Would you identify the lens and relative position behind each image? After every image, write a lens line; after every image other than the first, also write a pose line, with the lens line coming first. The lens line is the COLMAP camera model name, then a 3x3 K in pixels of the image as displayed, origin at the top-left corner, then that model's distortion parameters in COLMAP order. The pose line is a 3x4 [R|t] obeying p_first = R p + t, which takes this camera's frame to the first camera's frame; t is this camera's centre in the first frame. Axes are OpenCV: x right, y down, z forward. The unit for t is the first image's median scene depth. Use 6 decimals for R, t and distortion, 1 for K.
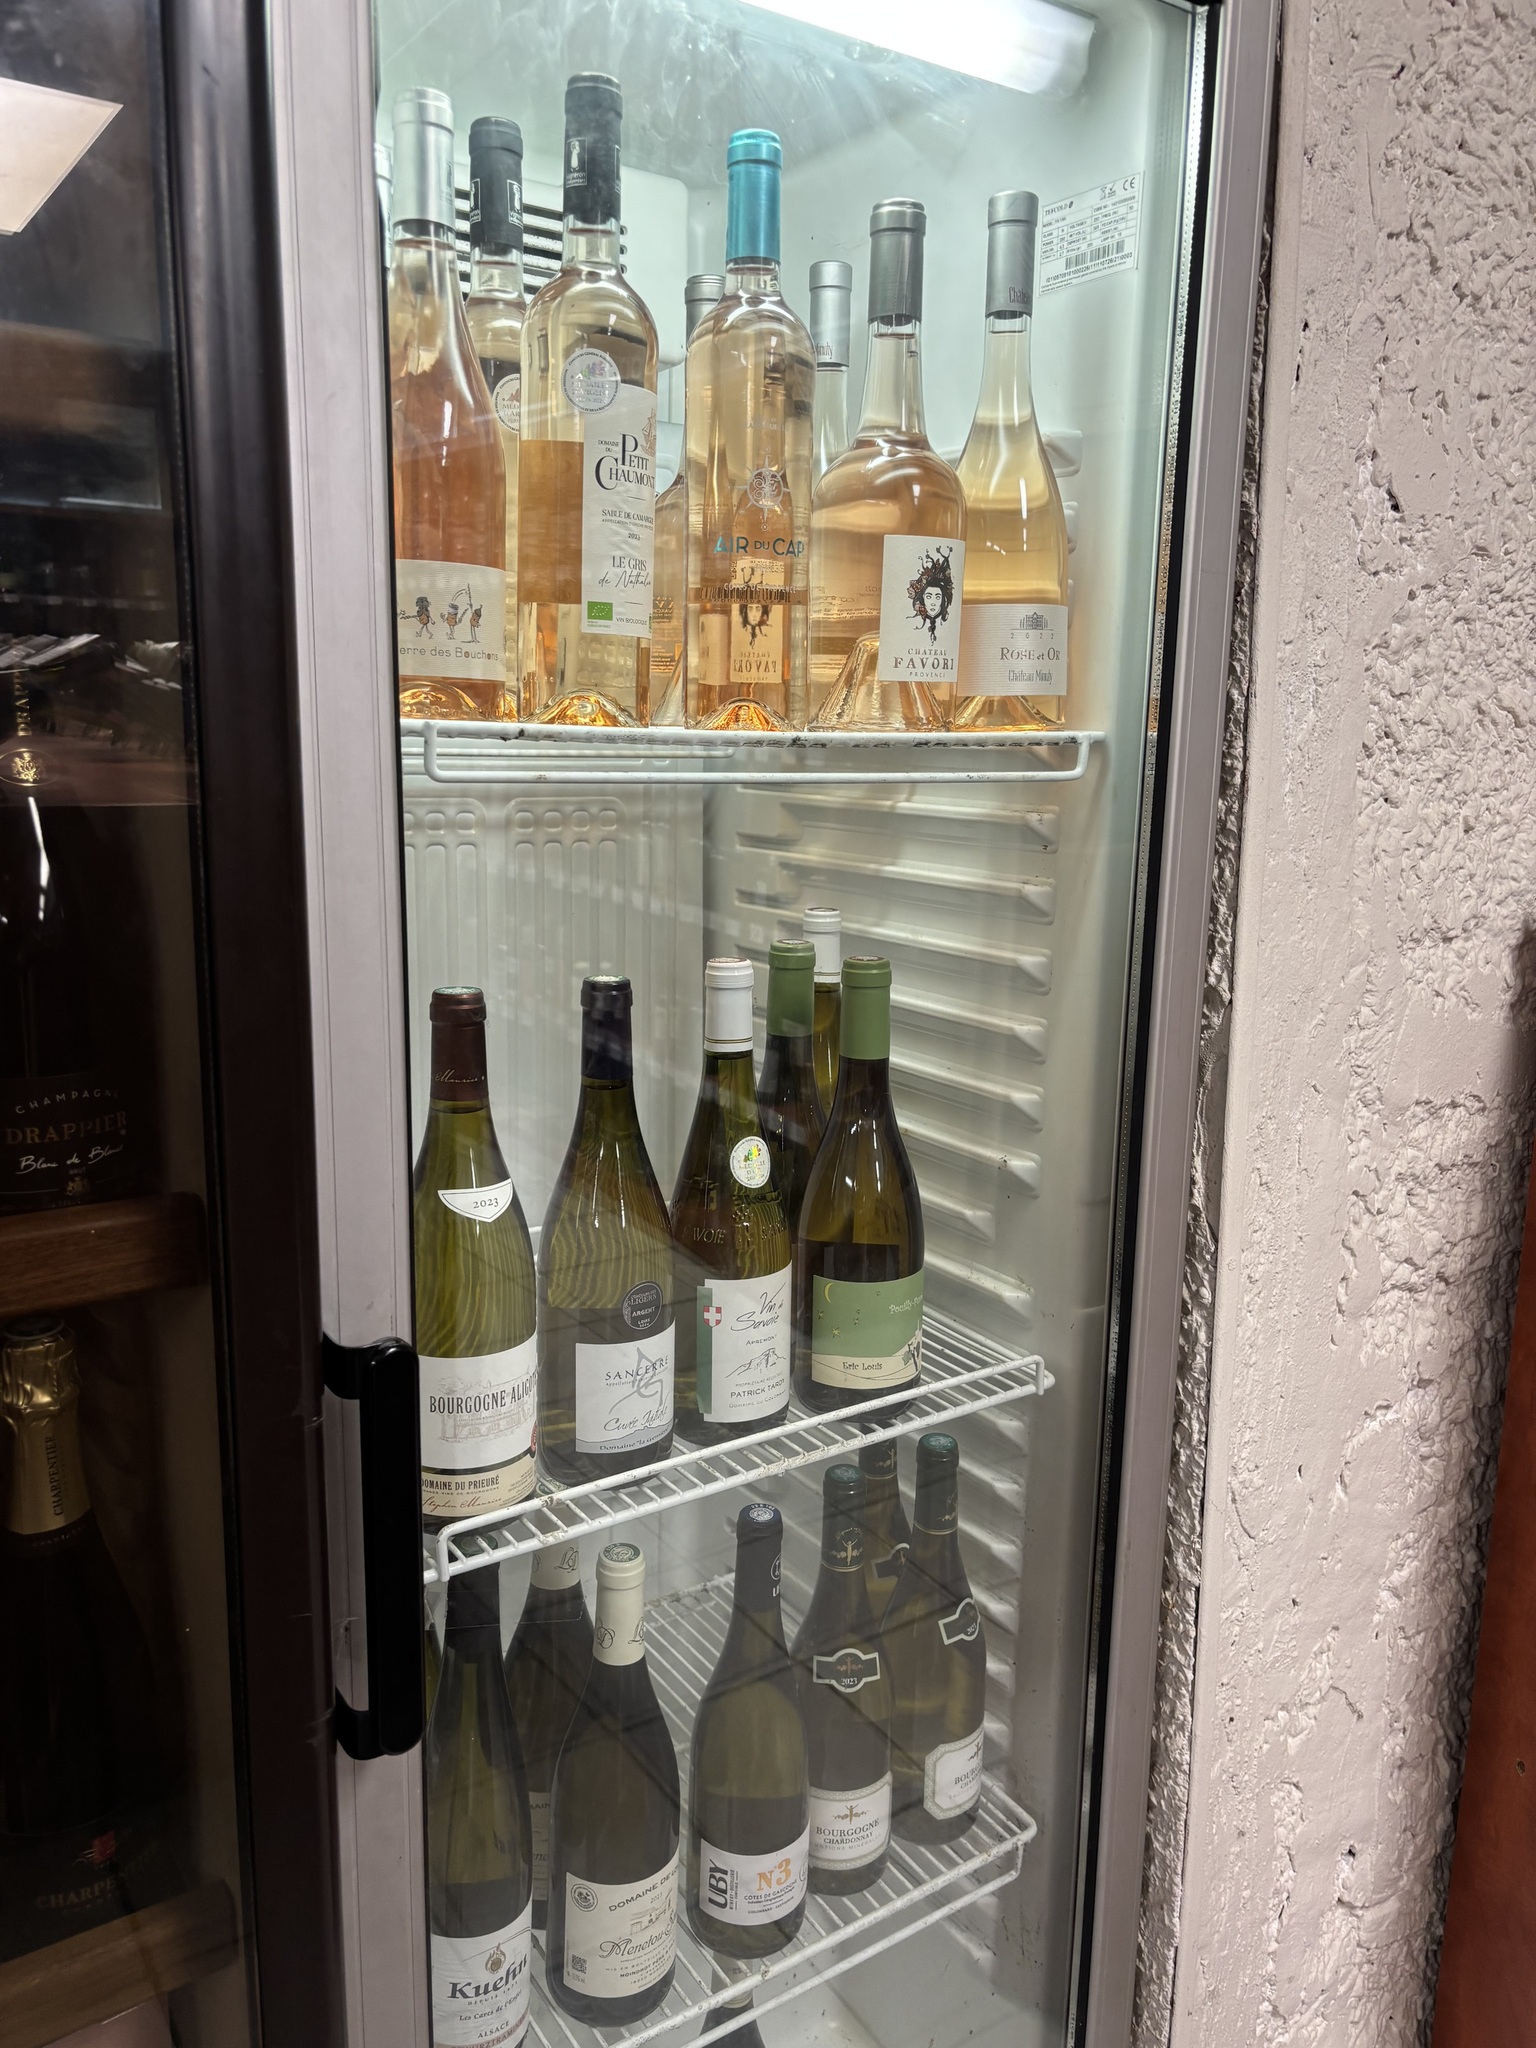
lens RADIAL K [[1592.9, 0, 768.3], [0, 1592.9, 1016.8], [0, 0, 1]] dist [0.045020, -0.043124]
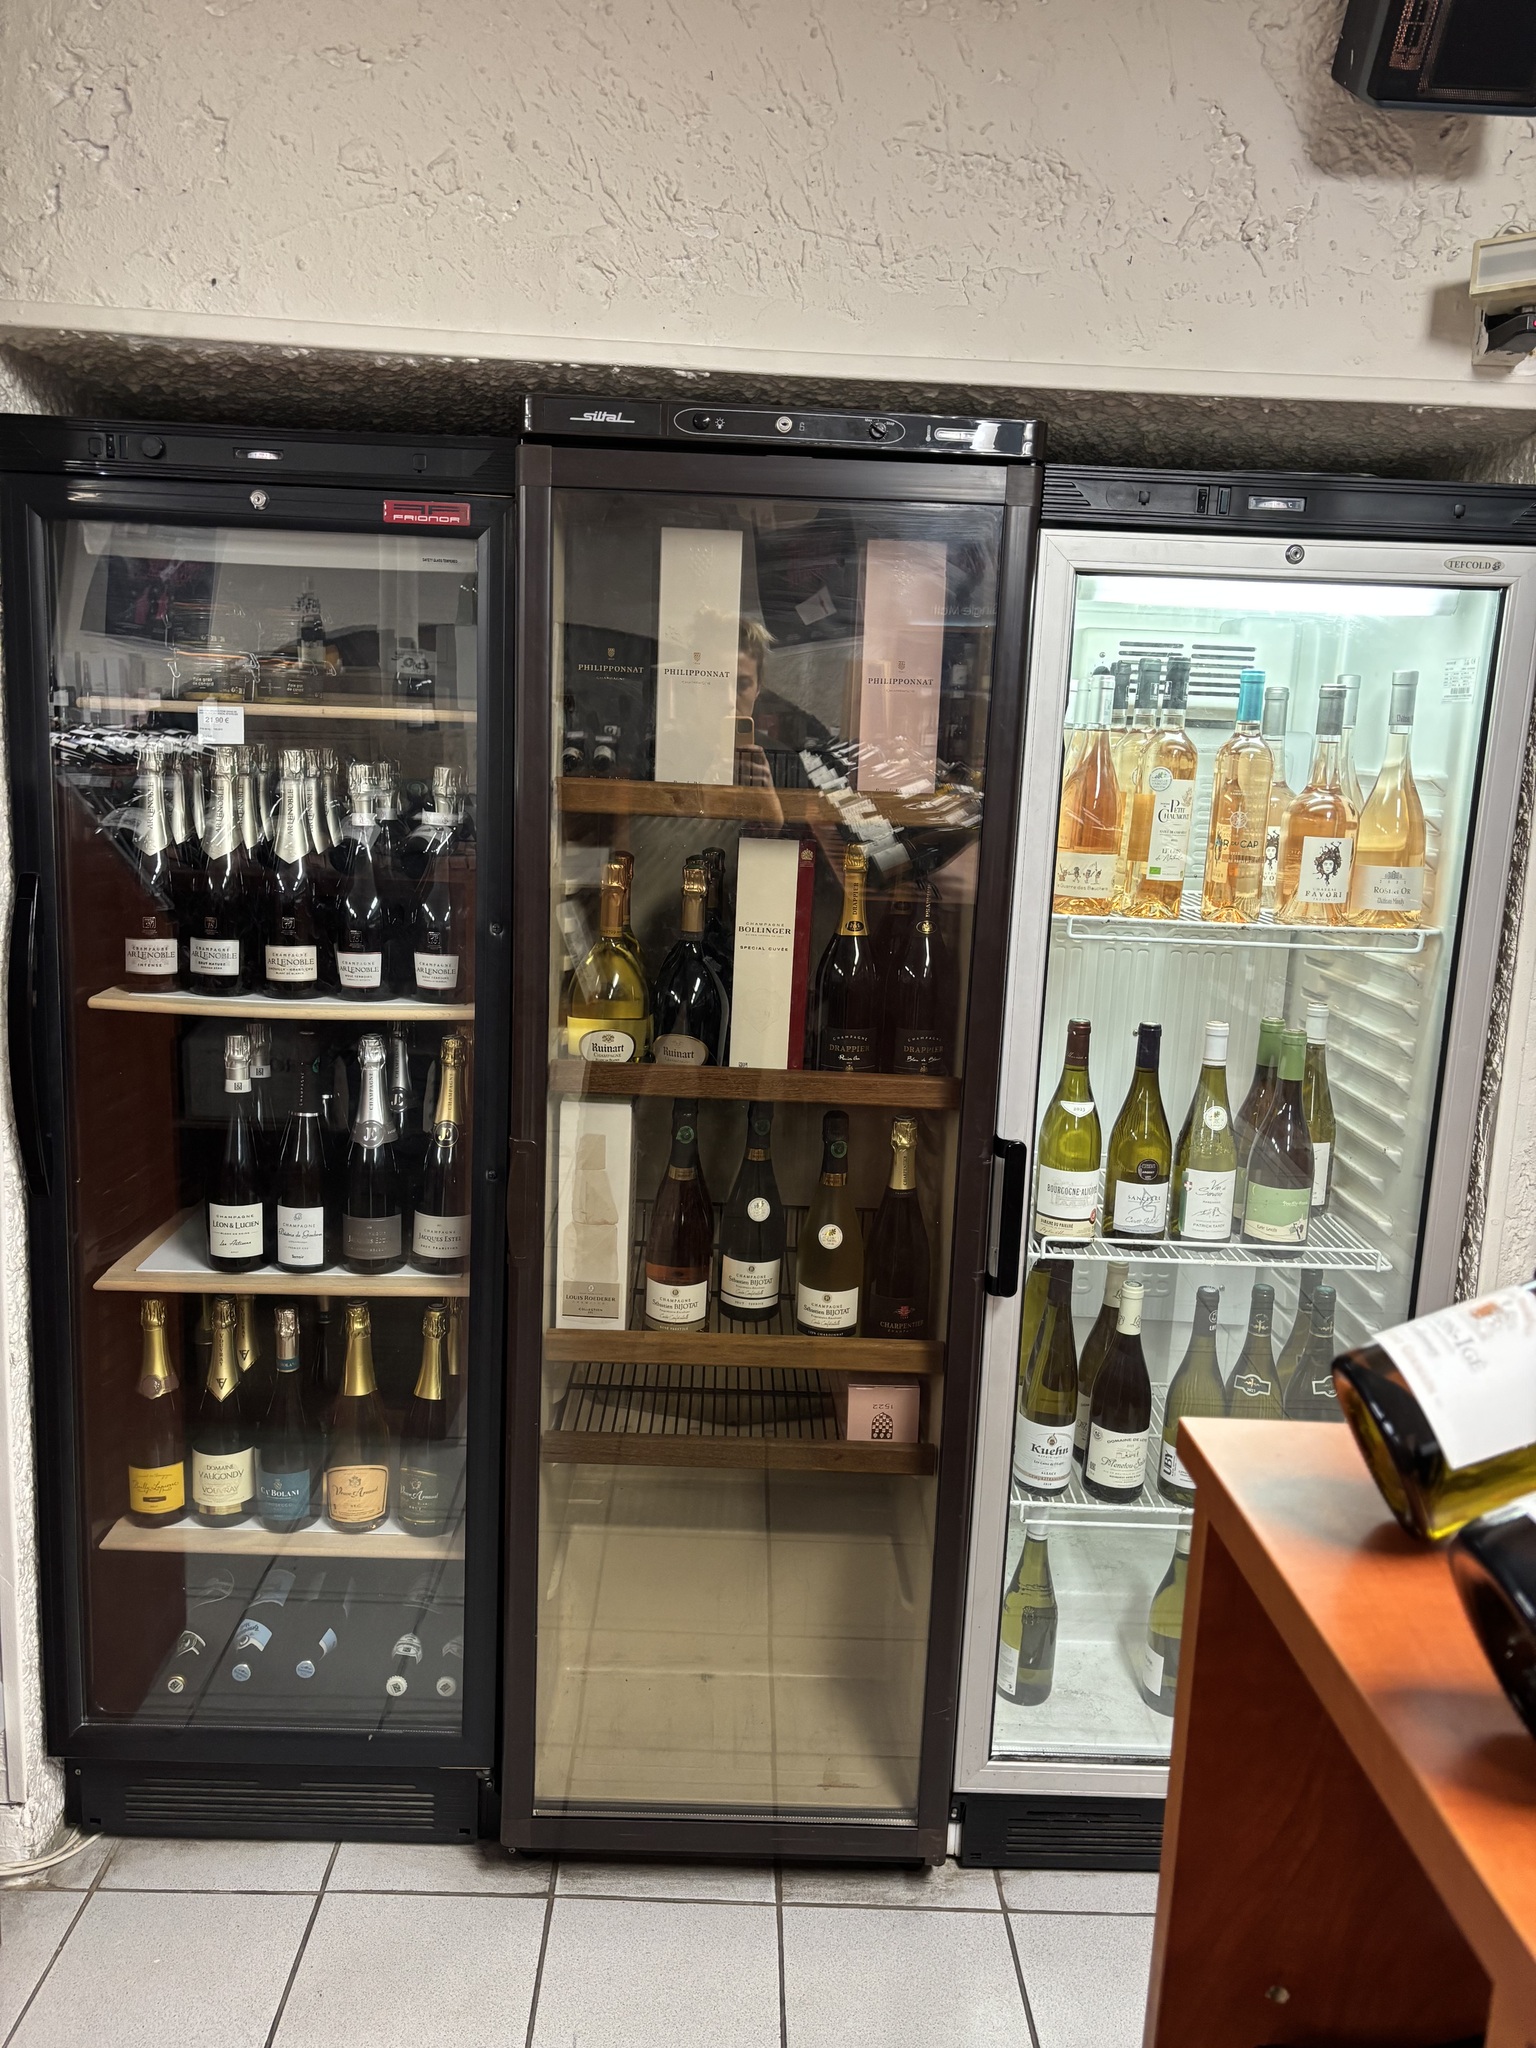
lens RADIAL K [[1592.9, 0, 768.3], [0, 1592.9, 1022.2], [0, 0, 1]] dist [0.045020, -0.043124]
pose [[0.835895, 0.119482, -0.535727, 0.646996], [-0.130388, 0.991306, 0.017644, 0.004802], [0.533177, 0.055104, 0.844207, -1.185453]]
